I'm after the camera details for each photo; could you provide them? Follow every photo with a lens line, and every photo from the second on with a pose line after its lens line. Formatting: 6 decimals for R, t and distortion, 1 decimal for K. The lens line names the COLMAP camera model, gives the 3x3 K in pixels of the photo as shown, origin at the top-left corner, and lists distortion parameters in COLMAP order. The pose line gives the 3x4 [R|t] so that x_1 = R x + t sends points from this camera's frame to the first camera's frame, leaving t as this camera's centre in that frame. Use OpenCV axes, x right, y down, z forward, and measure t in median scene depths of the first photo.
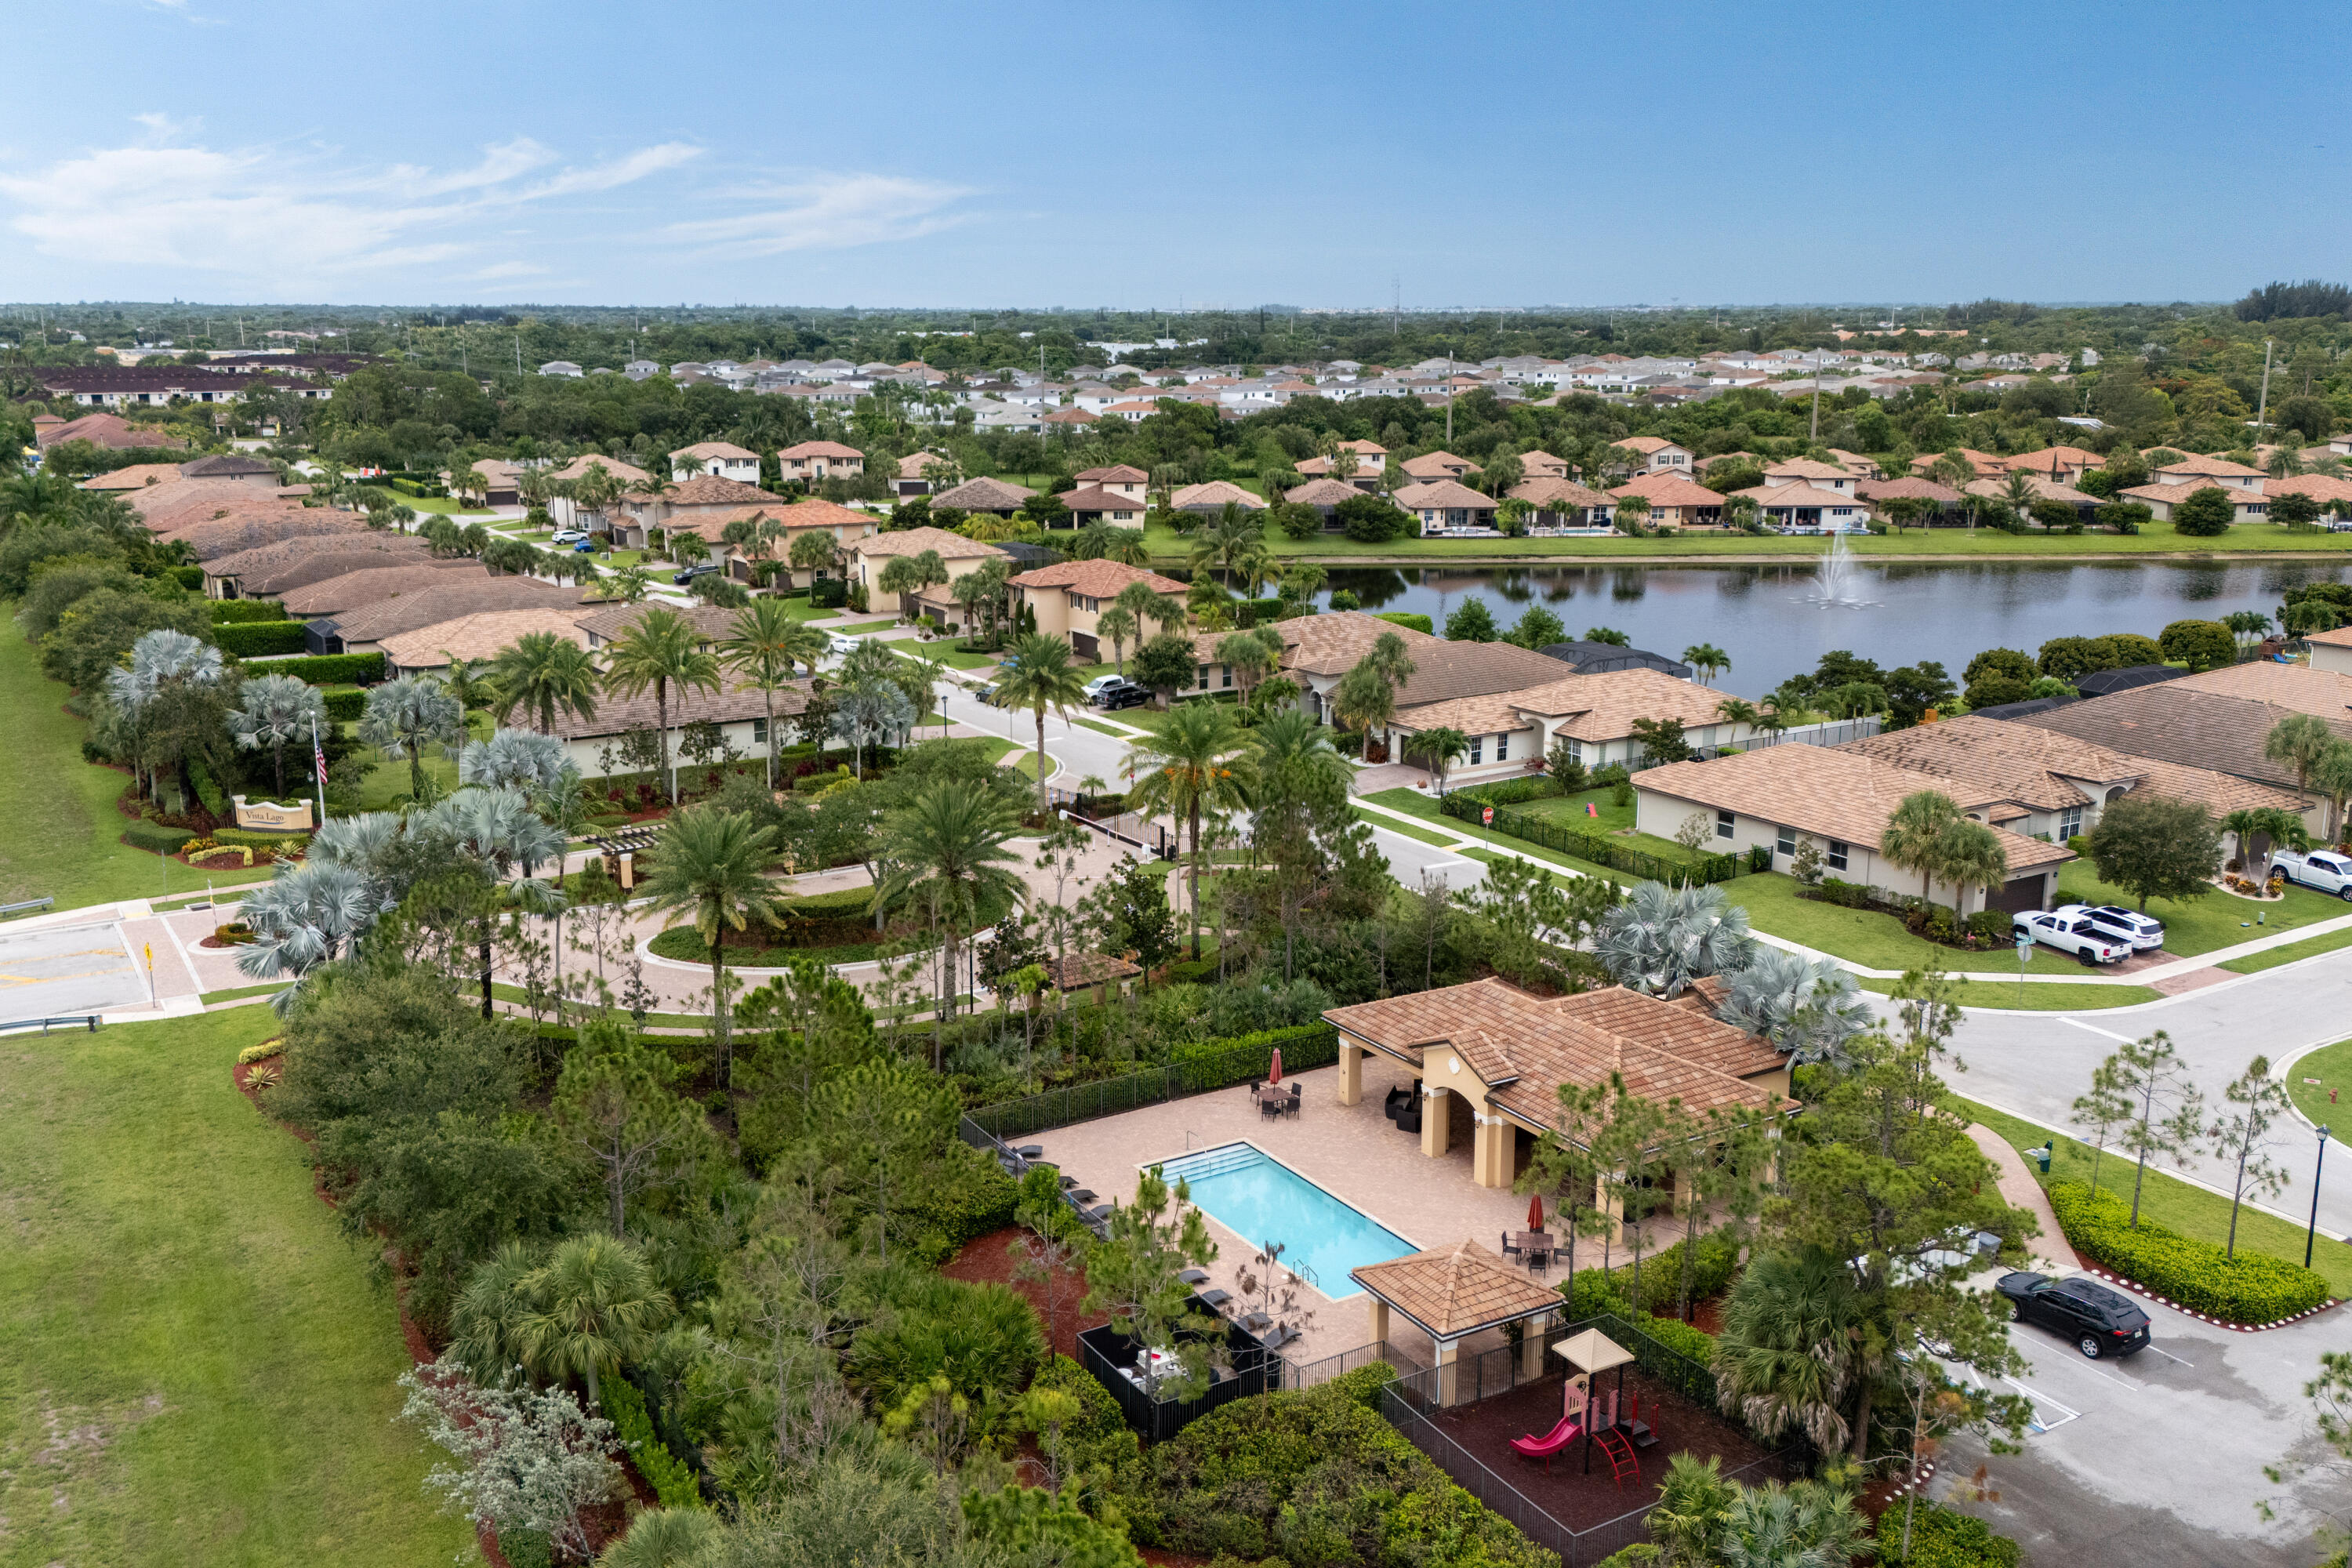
lens RADIAL K [[2064.6, 0, 1176.0], [0, 2064.6, 784.0], [0, 0, 1]] dist [0.101136, -0.104562]
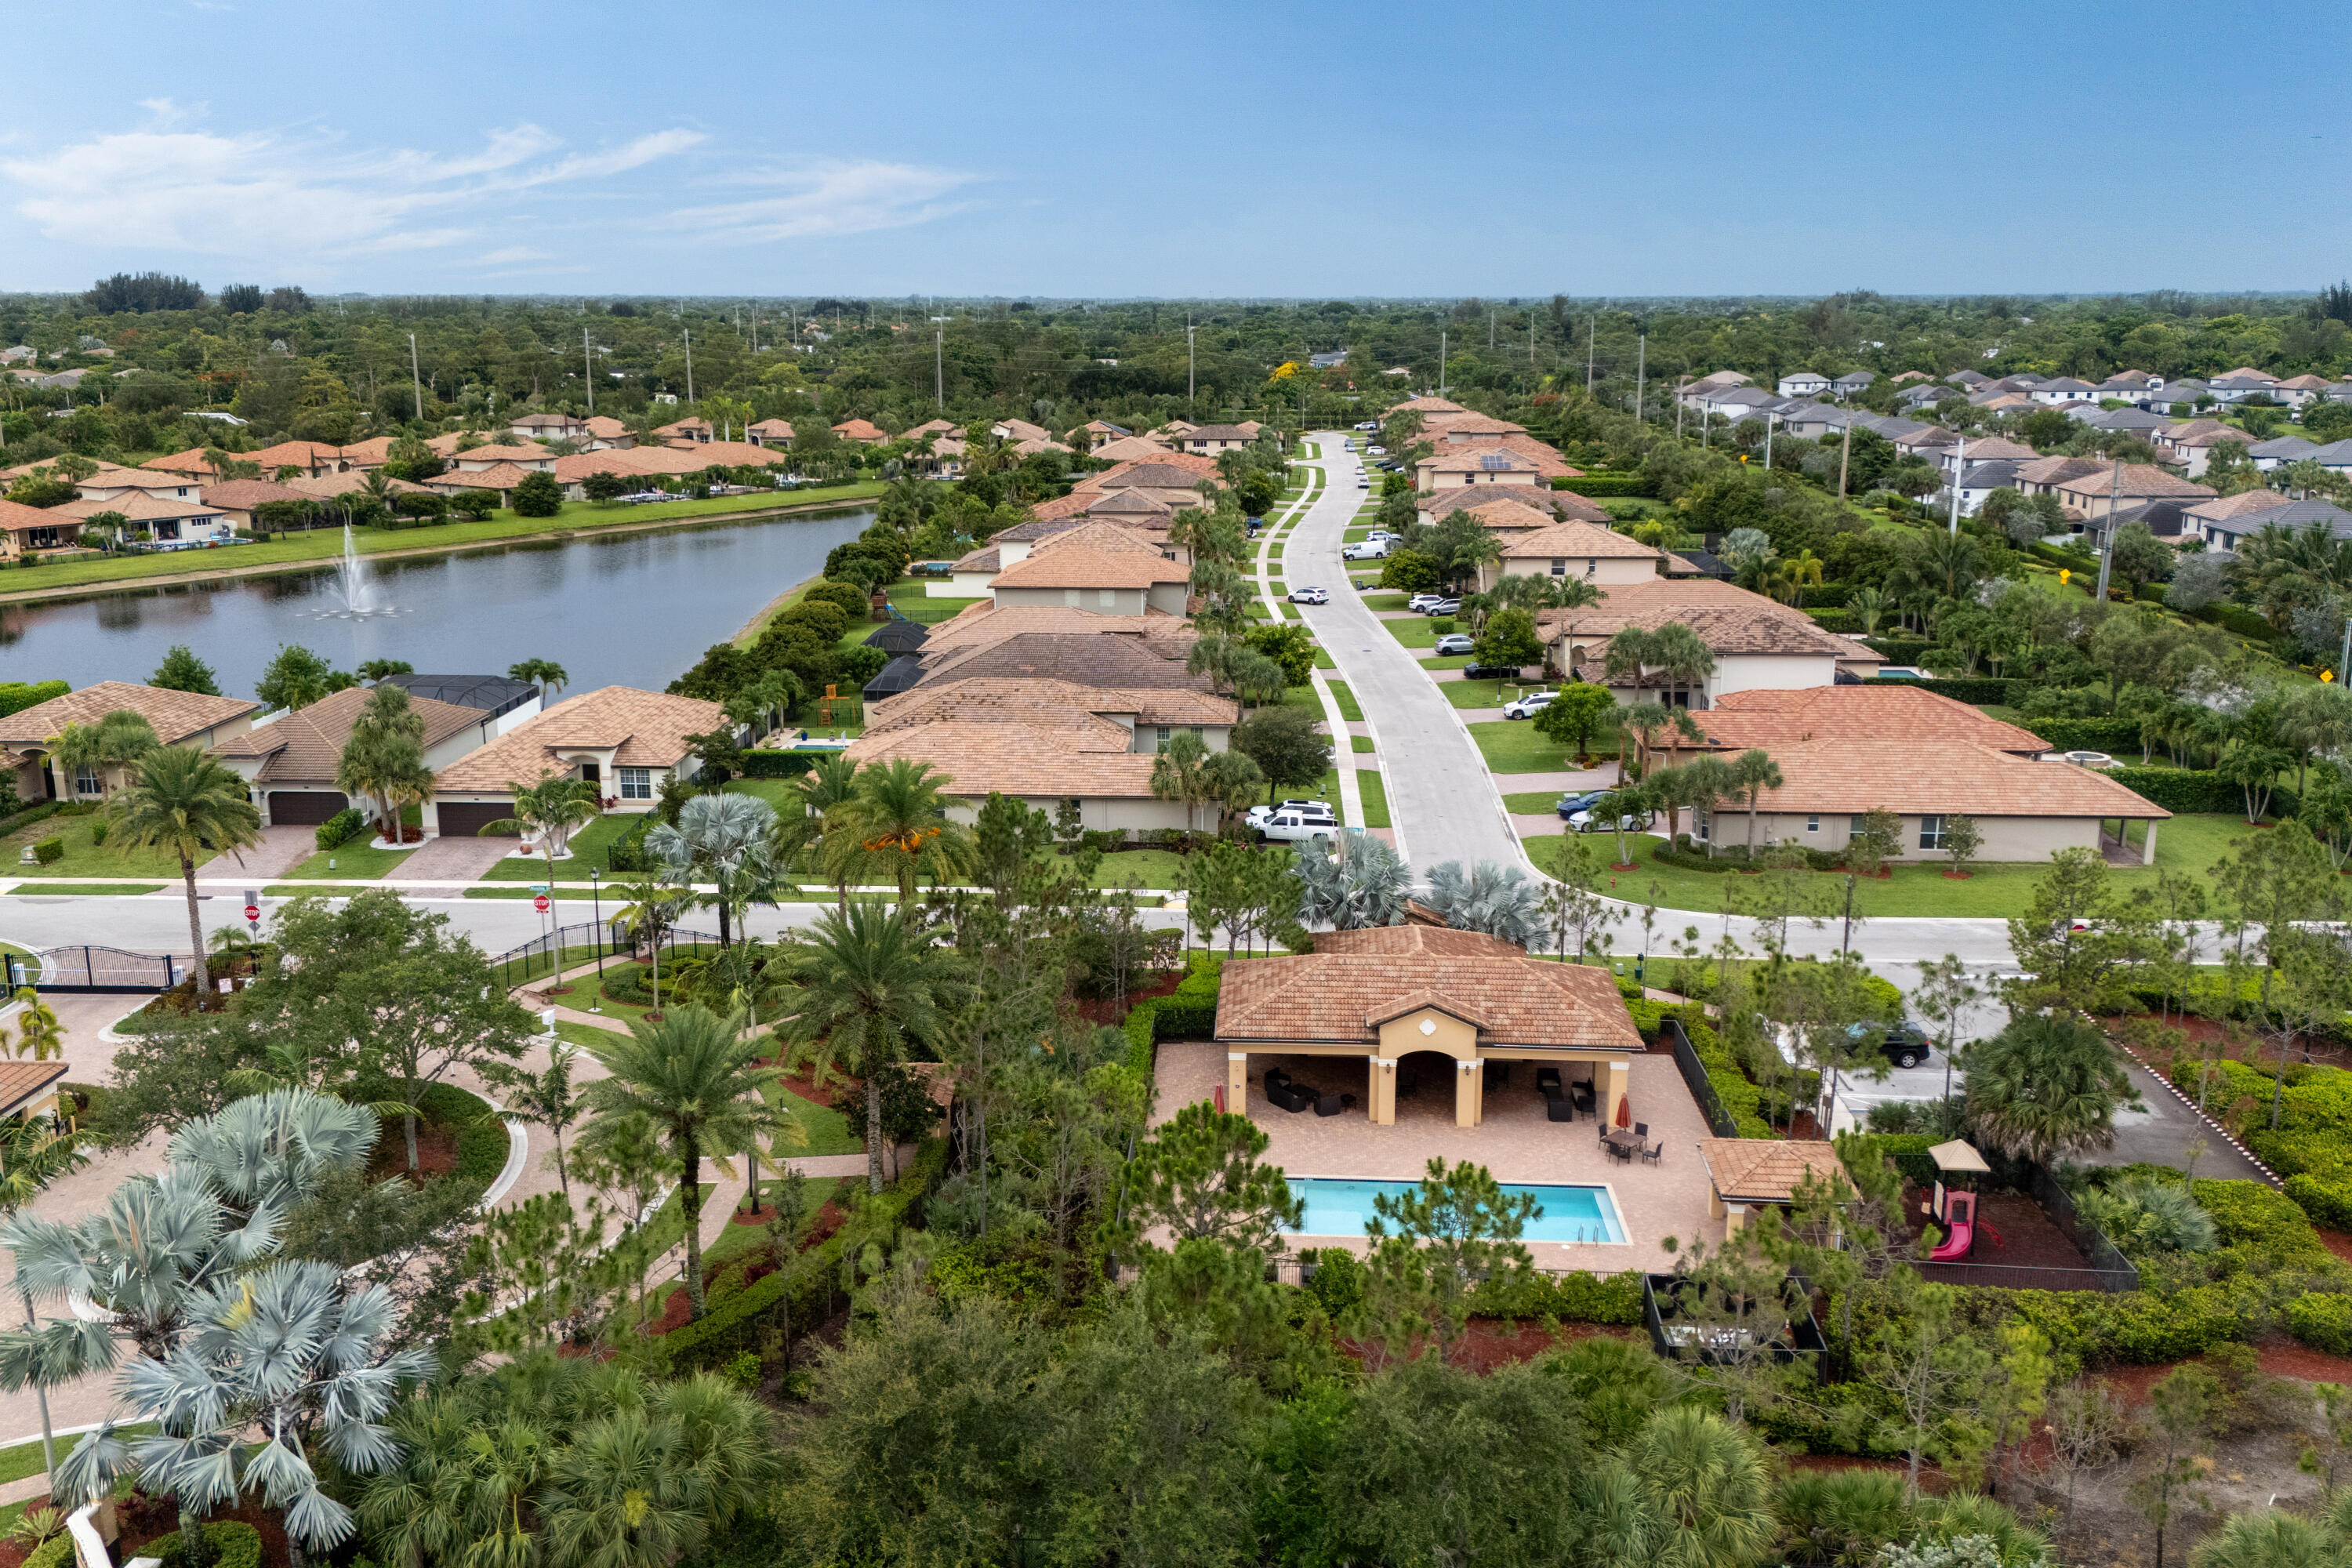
lens RADIAL K [[2064.6, 0, 1176.0], [0, 2064.6, 784.0], [0, 0, 1]] dist [0.101136, -0.104562]
pose [[0.575036, -0.191193, 0.795474, -0.197619], [0.187765, 0.977198, 0.099138, -0.029776], [-0.796290, 0.092354, 0.597824, 0.121273]]
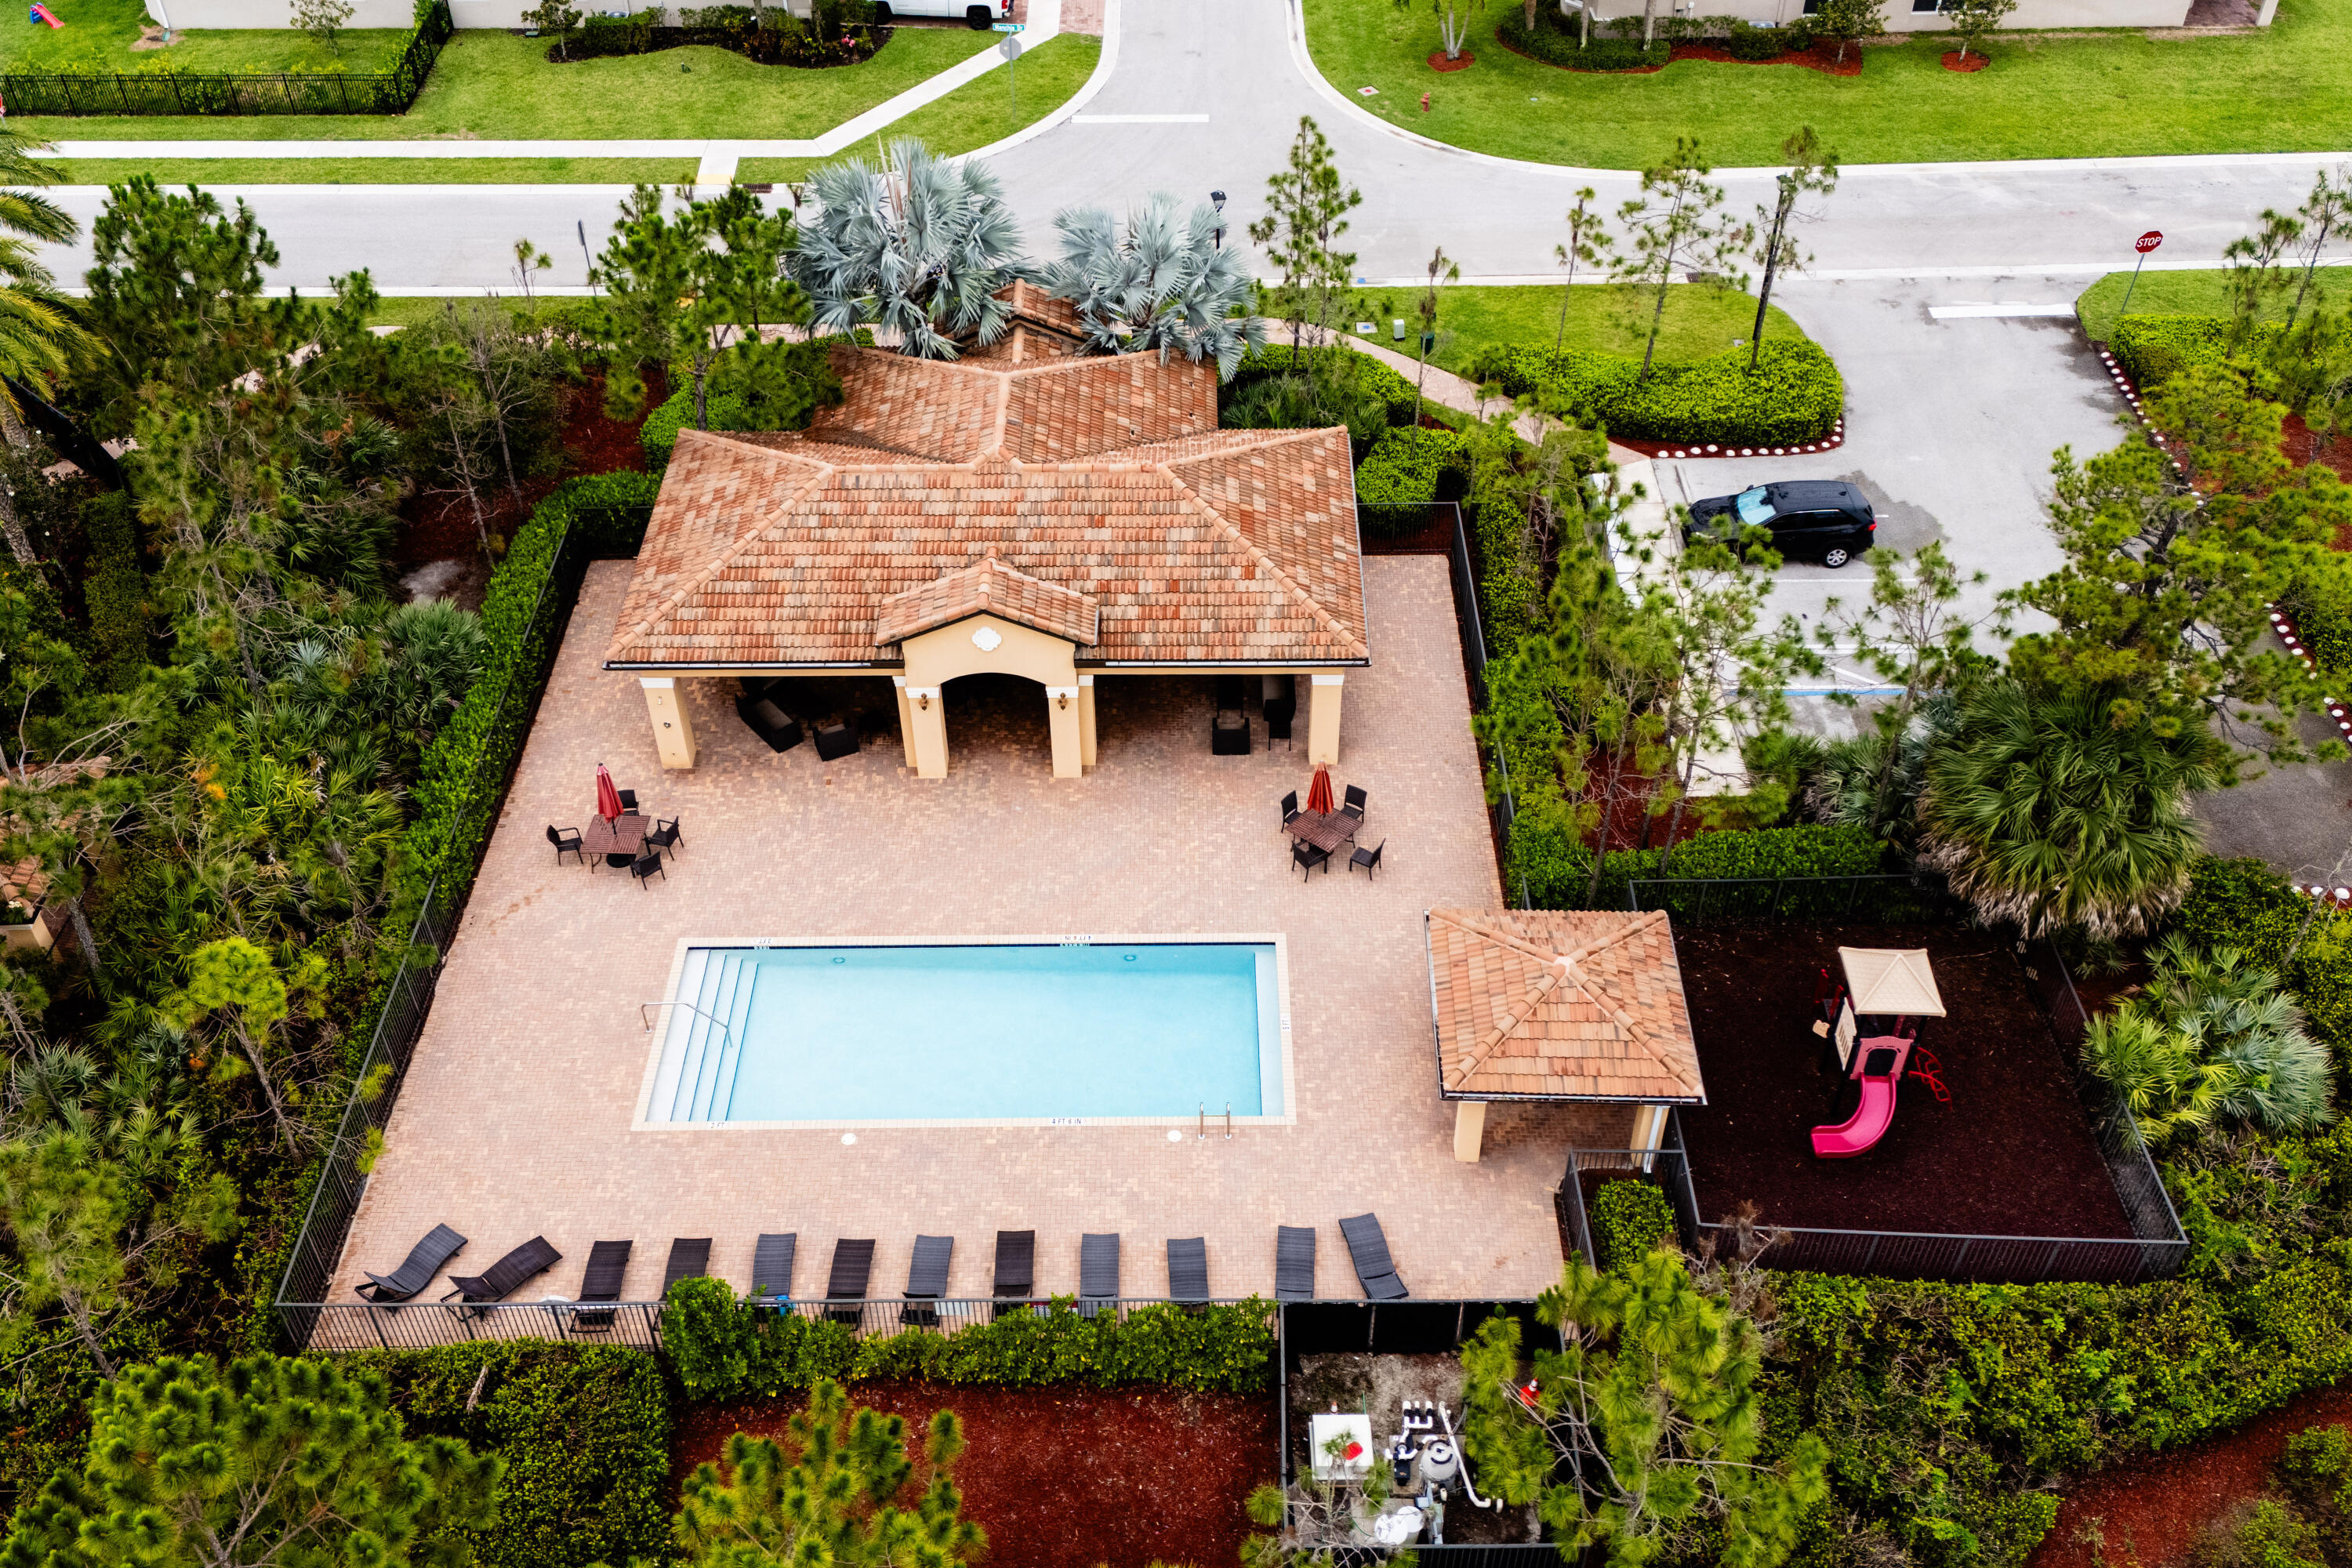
lens RADIAL K [[2064.6, 0, 1176.0], [0, 2064.6, 784.0], [0, 0, 1]] dist [0.101136, -0.104562]
pose [[0.535788, -0.577122, 0.616330, -0.057620], [0.204132, 0.796827, 0.568680, -0.039895], [-0.819306, -0.178879, 0.544739, 0.166031]]
